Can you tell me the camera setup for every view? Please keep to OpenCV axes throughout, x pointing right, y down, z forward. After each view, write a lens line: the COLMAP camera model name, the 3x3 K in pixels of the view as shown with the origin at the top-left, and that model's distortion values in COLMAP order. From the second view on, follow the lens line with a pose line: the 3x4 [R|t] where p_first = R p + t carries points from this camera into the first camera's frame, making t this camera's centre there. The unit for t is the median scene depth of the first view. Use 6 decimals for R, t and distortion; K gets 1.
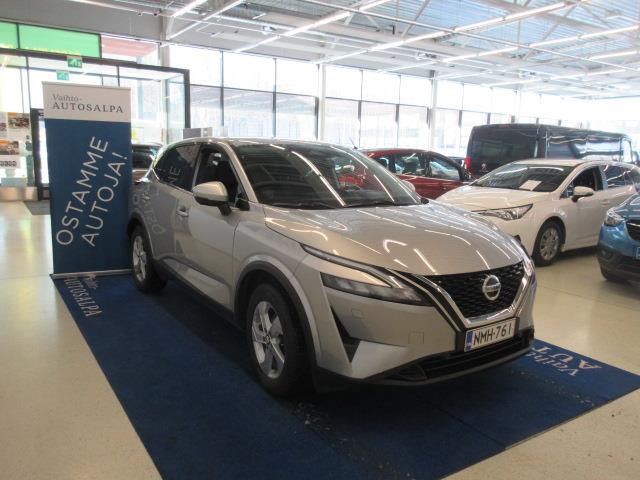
lens RADIAL K [[516.2, 0, 324.3], [0, 516.2, 240.7], [0, 0, 1]] dist [0.000541, -0.004202]
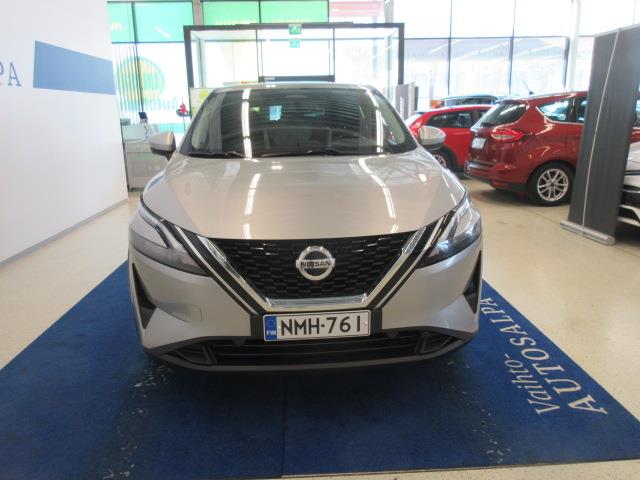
lens RADIAL K [[516.2, 0, 324.3], [0, 516.2, 240.7], [0, 0, 1]] dist [0.000541, -0.004202]
pose [[0.857587, 0.082911, -0.507612, 0.532294], [-0.045394, 0.995271, 0.085872, -0.004030], [0.512331, -0.050600, 0.857296, 0.283788]]
